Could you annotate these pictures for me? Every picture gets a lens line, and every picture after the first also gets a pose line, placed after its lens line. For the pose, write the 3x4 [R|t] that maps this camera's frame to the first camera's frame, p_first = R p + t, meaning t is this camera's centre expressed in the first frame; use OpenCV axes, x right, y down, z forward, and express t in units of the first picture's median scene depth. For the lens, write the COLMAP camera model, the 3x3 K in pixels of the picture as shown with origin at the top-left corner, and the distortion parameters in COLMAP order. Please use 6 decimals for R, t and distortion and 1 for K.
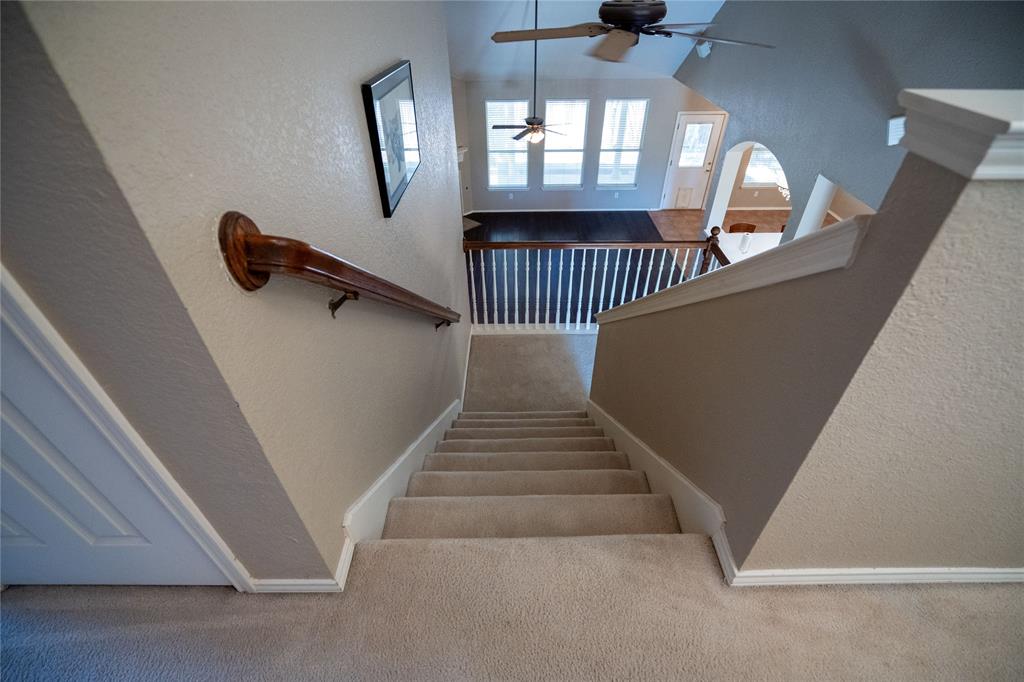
lens RADIAL K [[458.3, 0, 510.4], [0, 458.3, 346.7], [0, 0, 1]] dist [-0.001285, 0.000269]
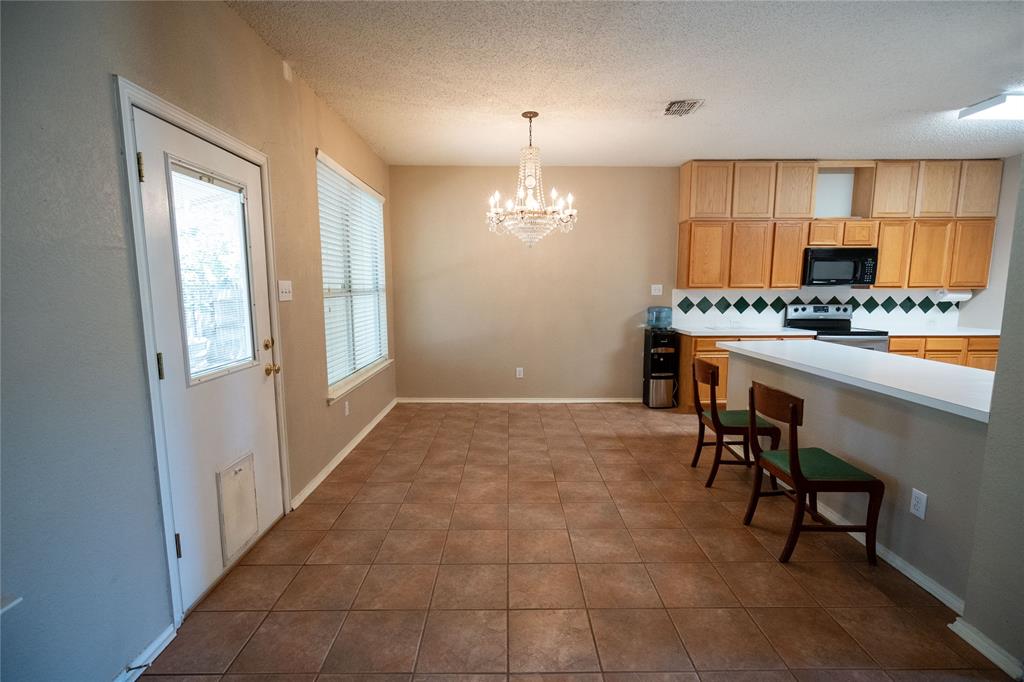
lens RADIAL K [[473.5, 0, 514.8], [0, 473.5, 344.7], [0, 0, 1]] dist [0.000011, 0.000194]
pose [[-0.015980, -0.111278, 0.993661, 0.166663], [0.627389, 0.772689, 0.096621, -0.336231], [-0.778542, 0.624956, 0.057466, 0.870019]]
